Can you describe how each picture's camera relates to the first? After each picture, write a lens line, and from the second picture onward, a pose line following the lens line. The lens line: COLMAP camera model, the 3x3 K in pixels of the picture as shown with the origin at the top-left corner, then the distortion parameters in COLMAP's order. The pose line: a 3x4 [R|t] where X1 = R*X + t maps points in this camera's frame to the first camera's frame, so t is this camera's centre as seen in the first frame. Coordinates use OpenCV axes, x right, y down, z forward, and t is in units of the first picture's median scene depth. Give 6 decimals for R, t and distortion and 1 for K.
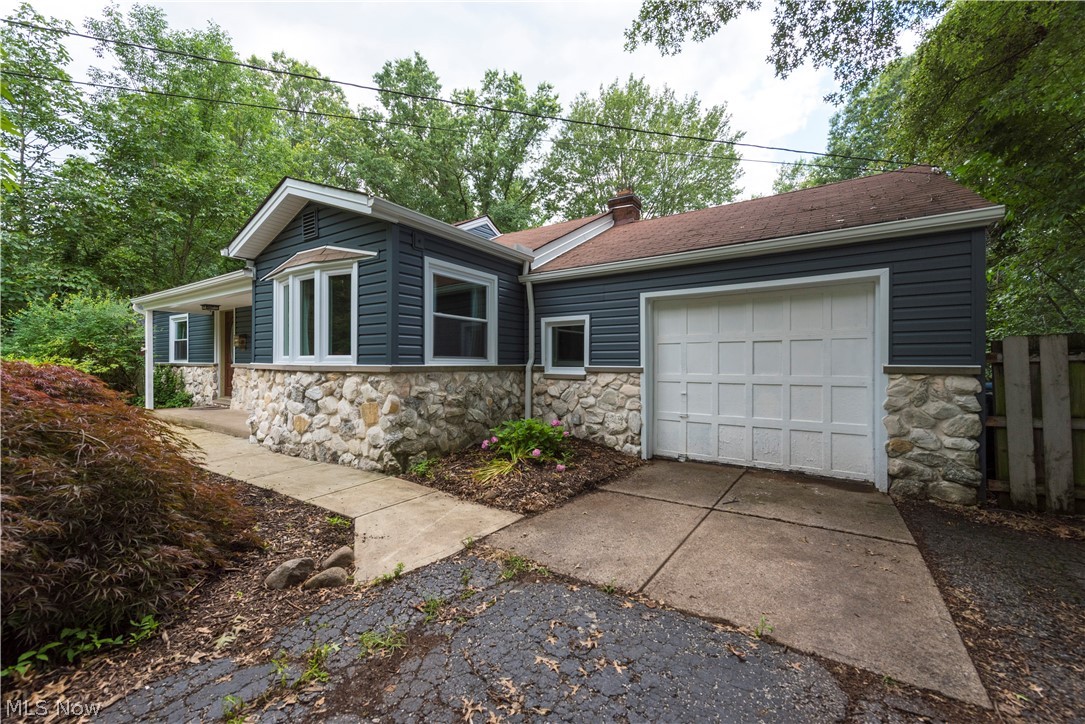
lens RADIAL K [[427.5, 0, 544.2], [0, 427.5, 364.0], [0, 0, 1]] dist [-0.006401, -0.001204]
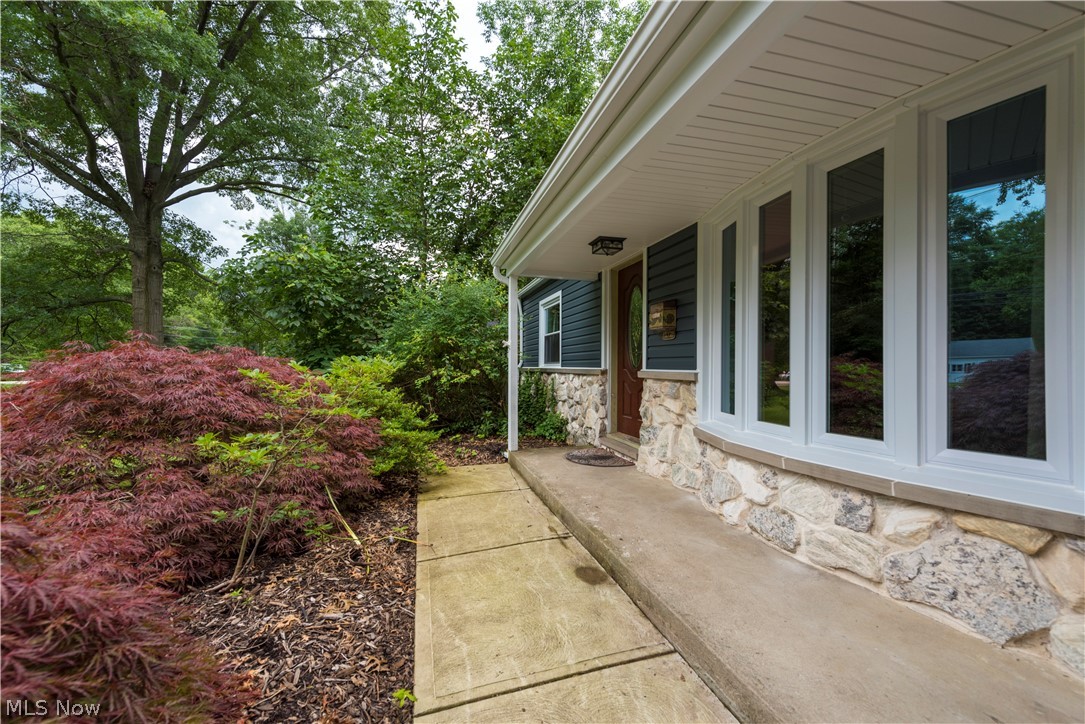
lens RADIAL K [[427.5, 0, 544.2], [0, 427.5, 364.0], [0, 0, 1]] dist [-0.006401, -0.001204]
pose [[0.757437, -0.002234, -0.652904, -0.467776], [-0.006856, 0.999912, -0.011375, -0.001160], [0.652872, 0.013092, 0.757355, 0.531744]]
